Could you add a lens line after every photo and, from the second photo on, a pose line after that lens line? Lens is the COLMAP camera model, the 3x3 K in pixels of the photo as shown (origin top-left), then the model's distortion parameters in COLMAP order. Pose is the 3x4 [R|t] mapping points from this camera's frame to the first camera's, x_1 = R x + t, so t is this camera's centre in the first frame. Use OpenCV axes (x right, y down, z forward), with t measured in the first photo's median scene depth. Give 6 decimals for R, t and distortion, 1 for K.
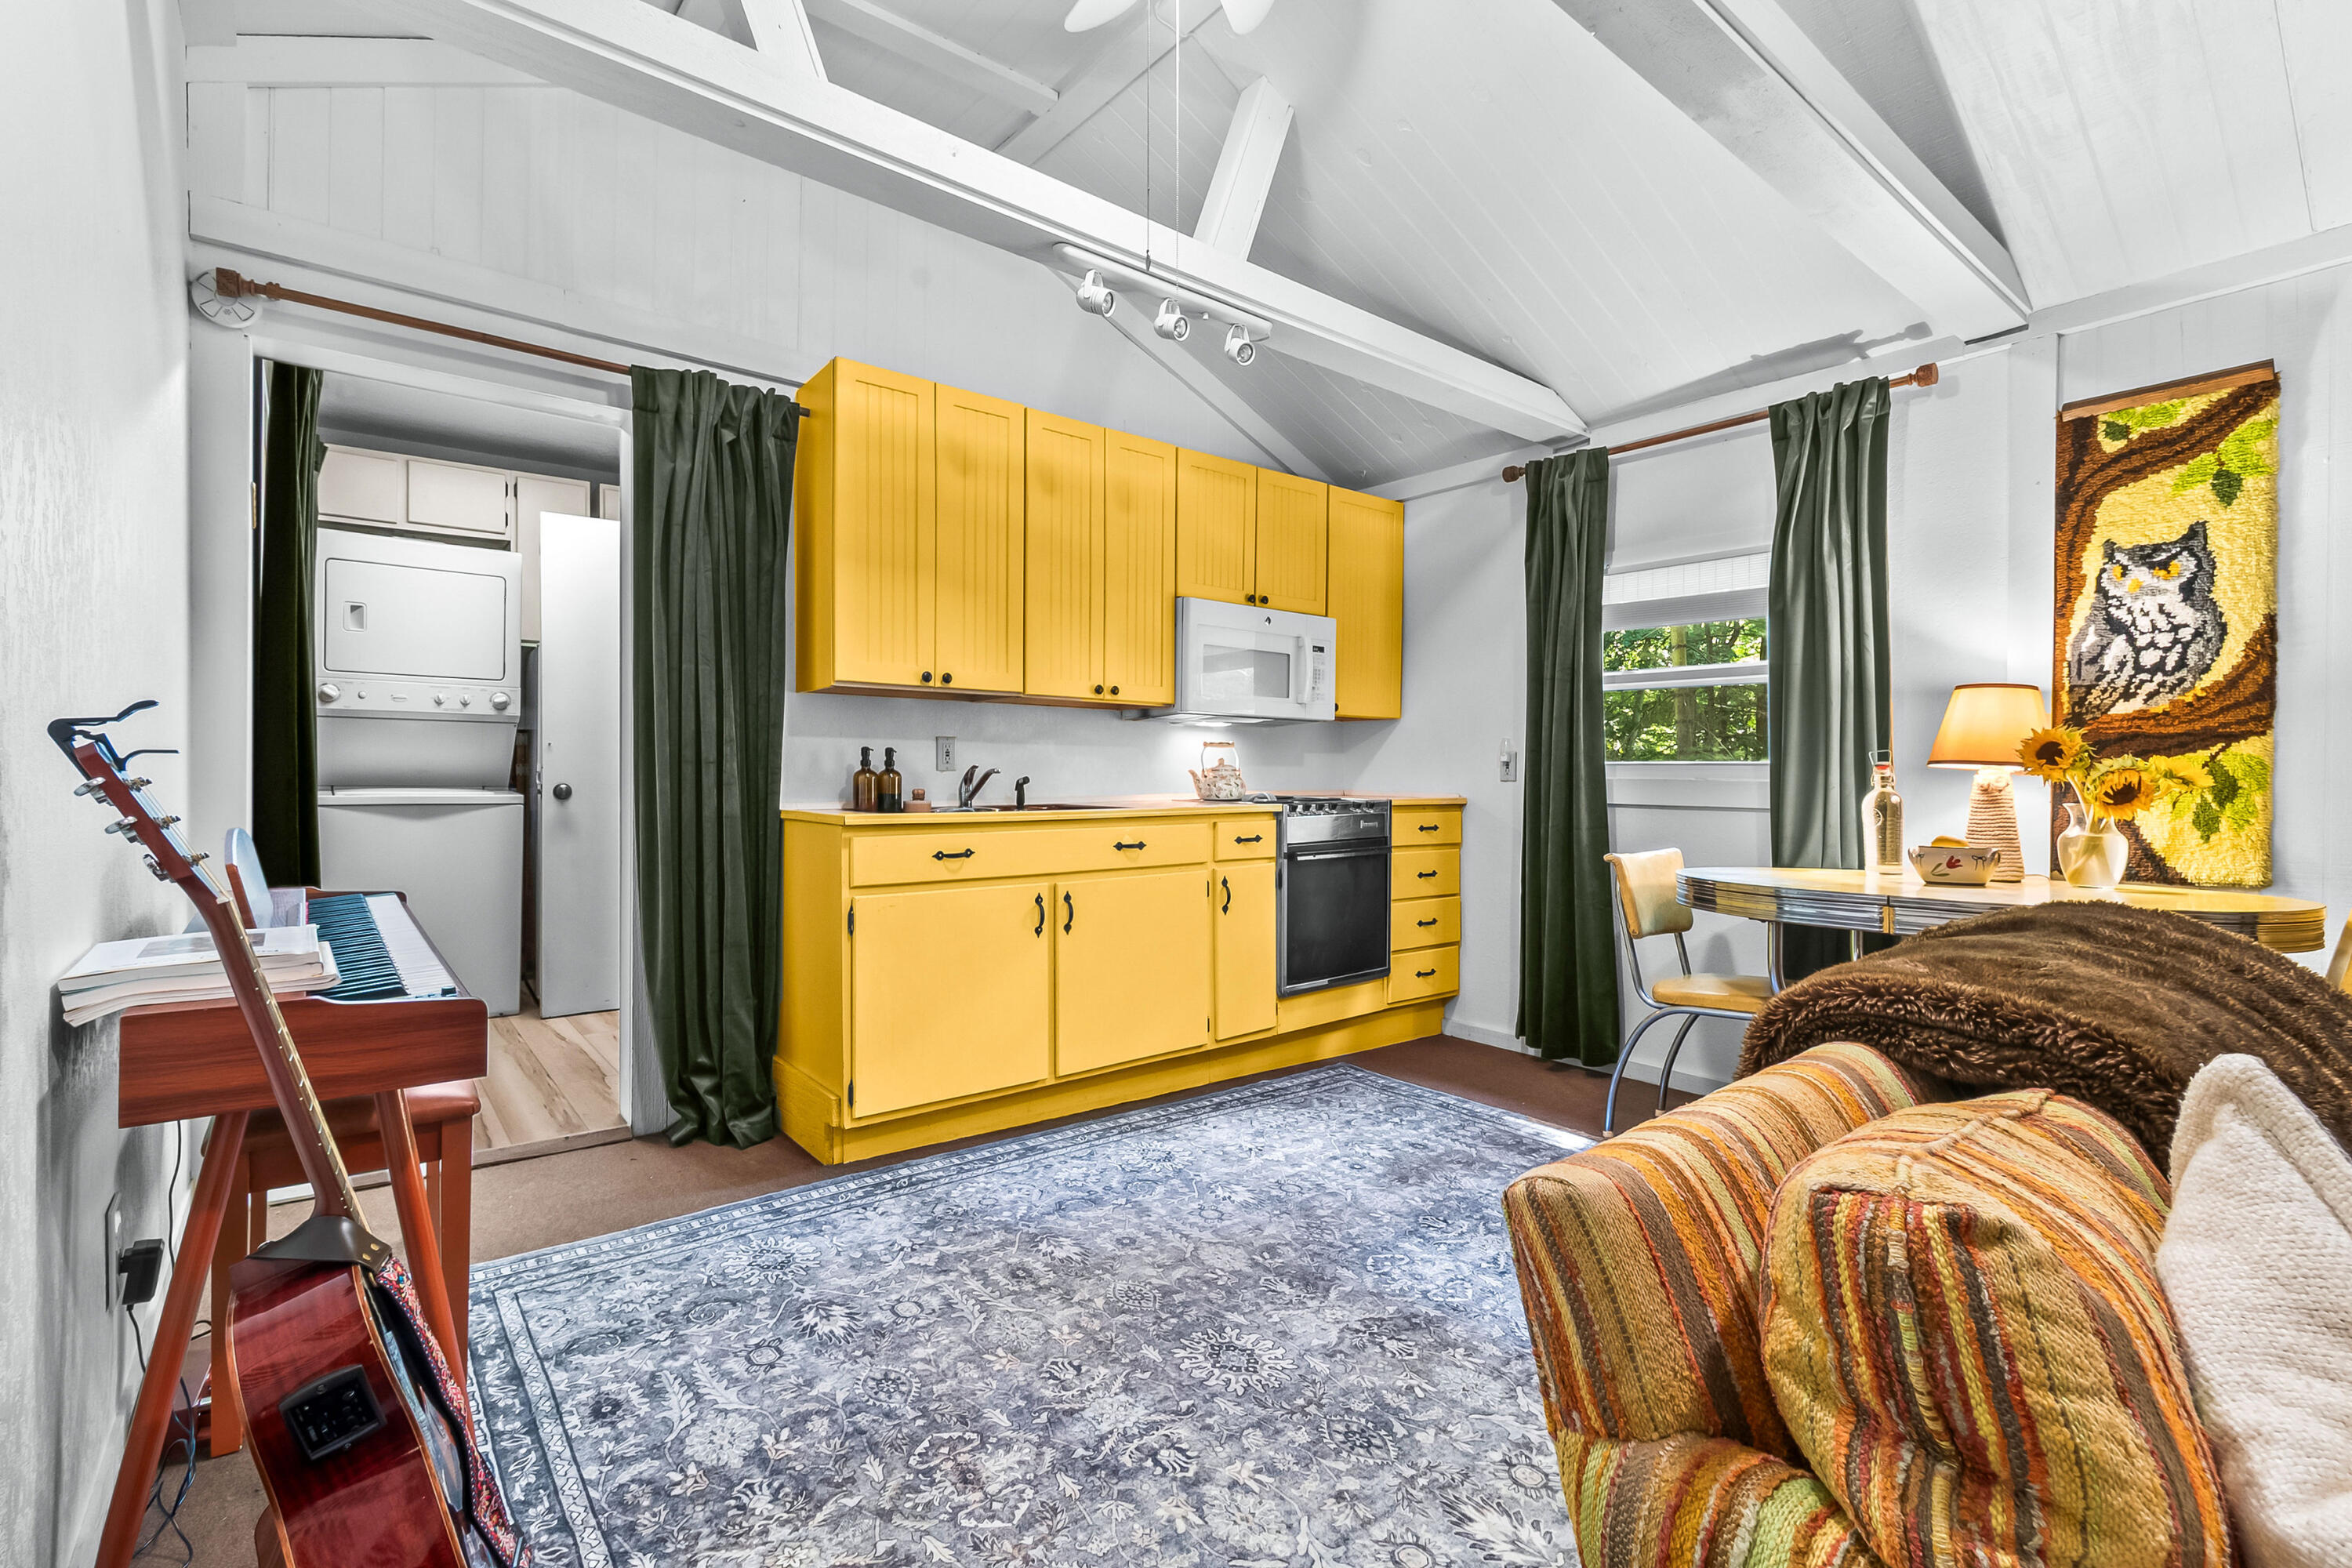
lens RADIAL K [[1050.7, 0, 1166.4], [0, 1050.7, 778.3], [0, 0, 1]] dist [0.002421, -0.002971]
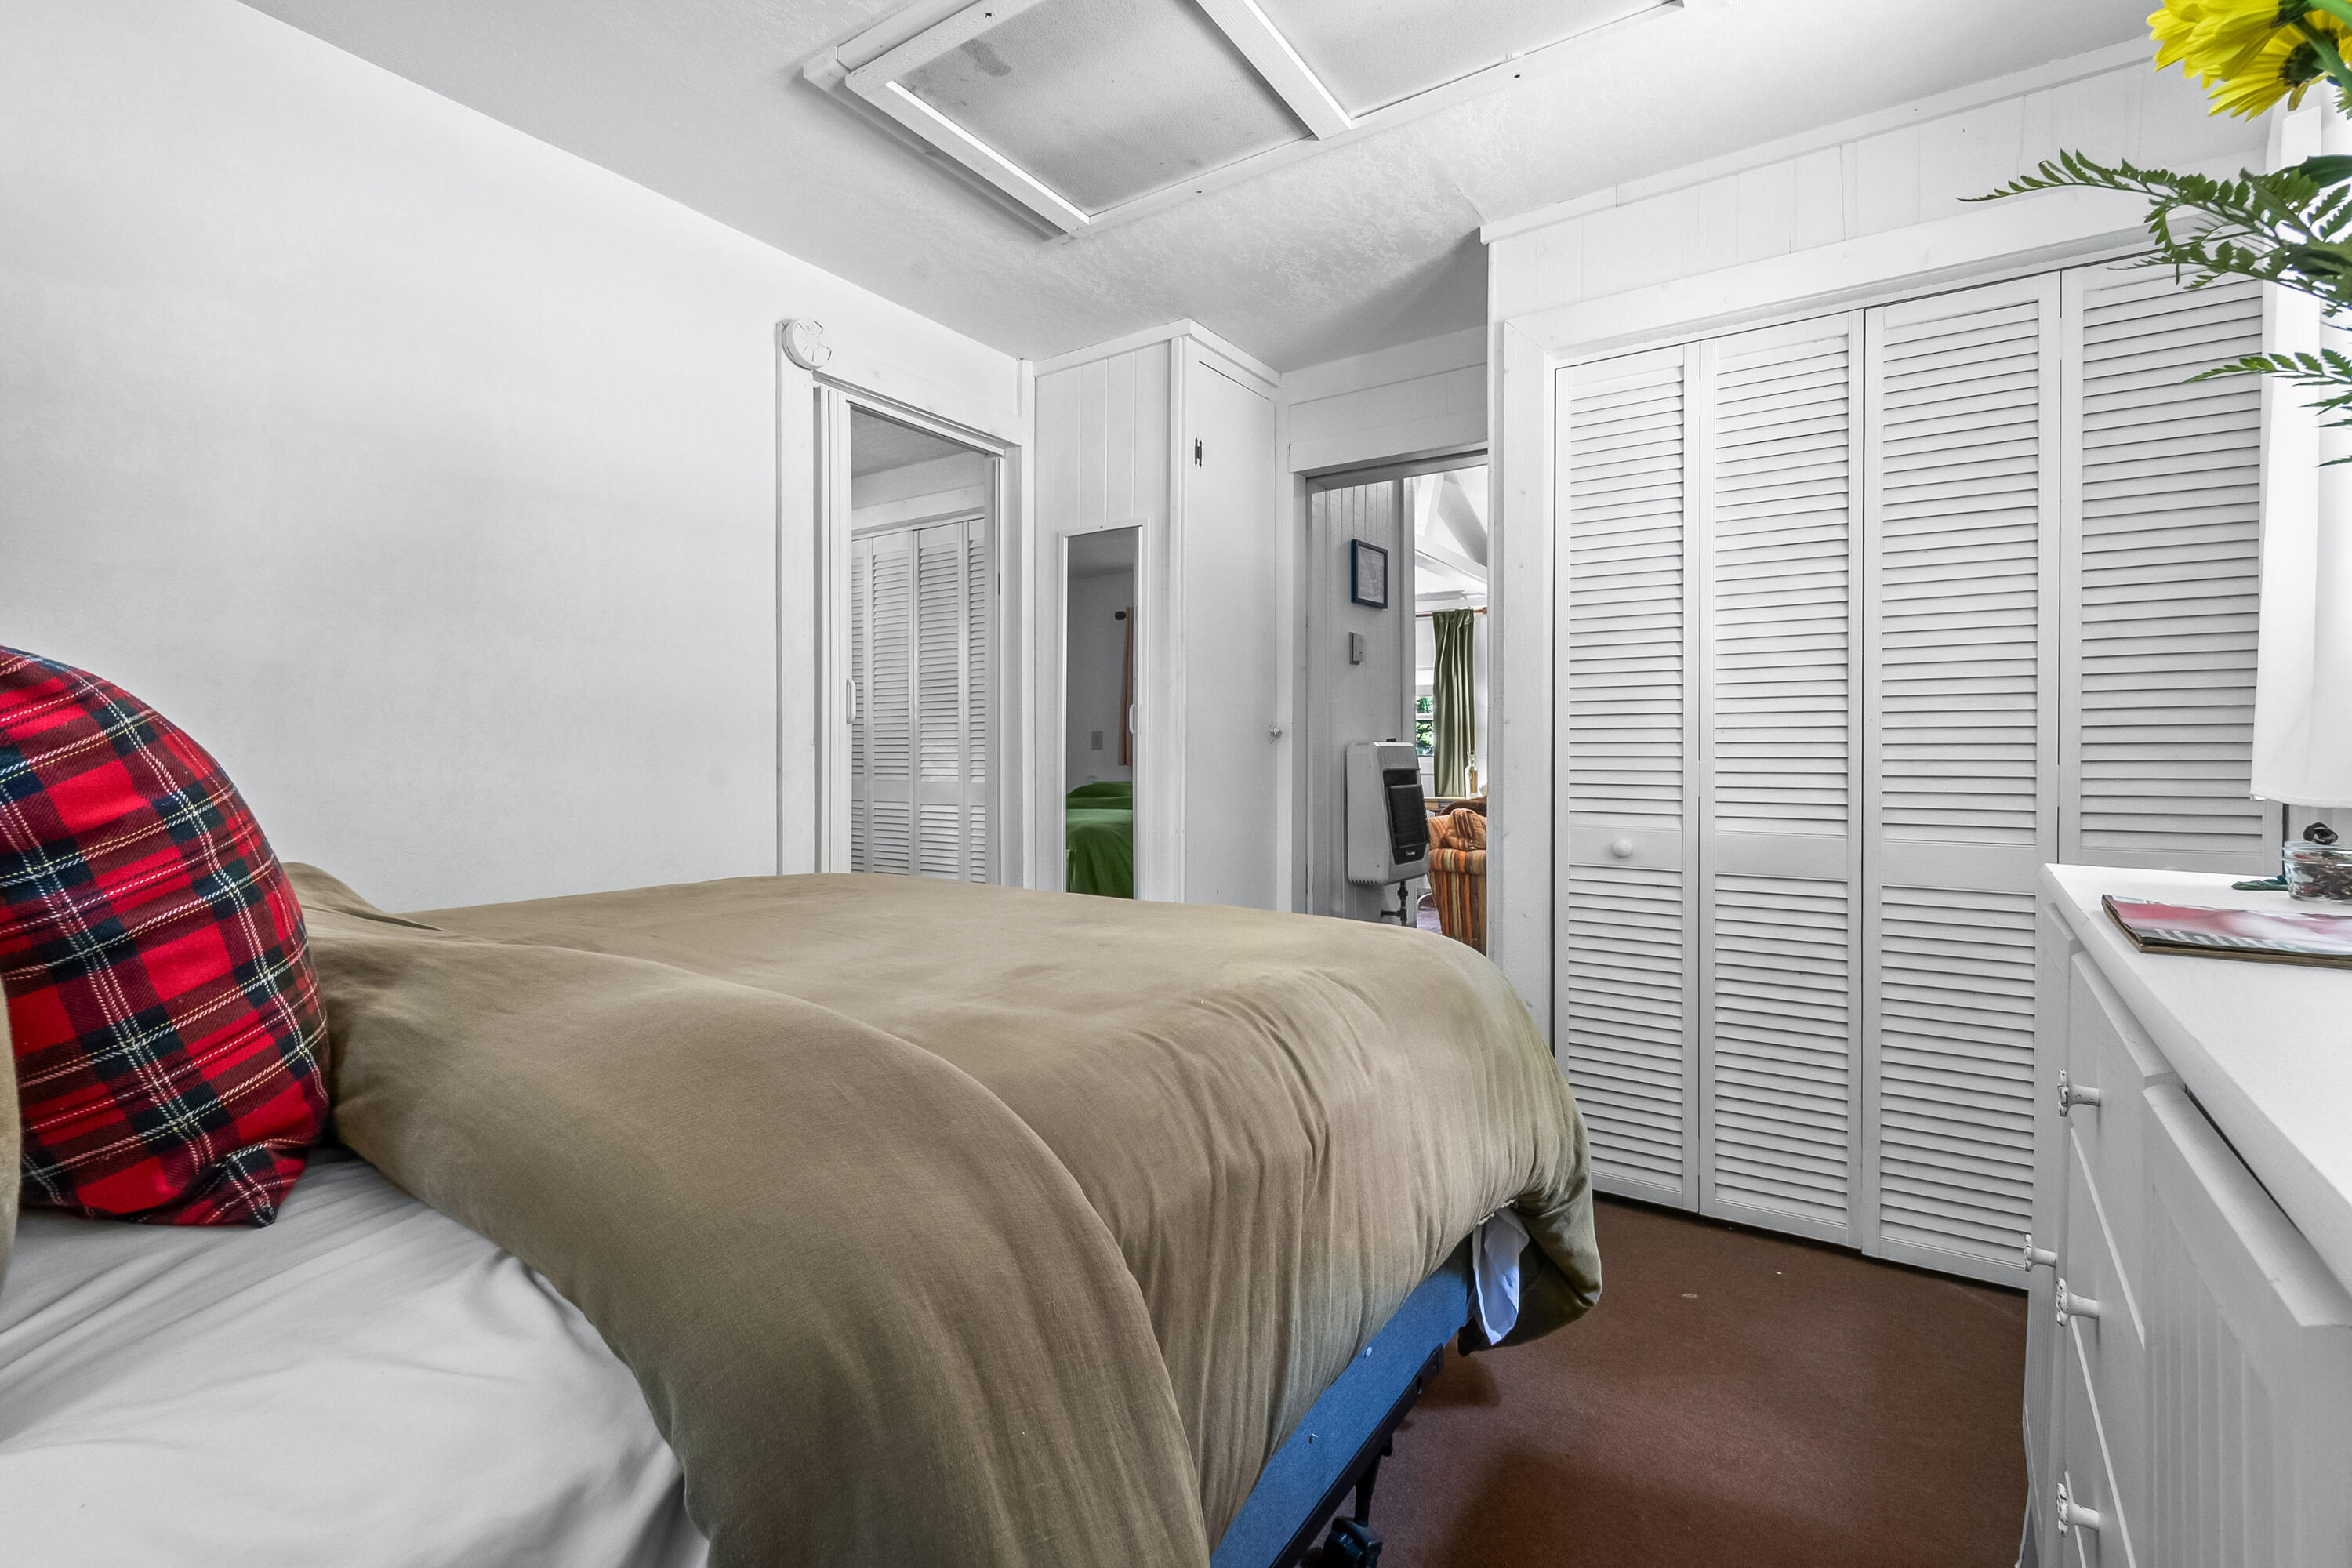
lens RADIAL K [[1050.7, 0, 1179.6], [0, 1050.7, 770.4], [0, 0, 1]] dist [0.002421, -0.002971]
pose [[0.953254, -0.007769, 0.302069, -0.817371], [0.006518, 0.999965, 0.005149, 0.003061], [-0.302099, -0.002940, 0.953272, -1.295034]]
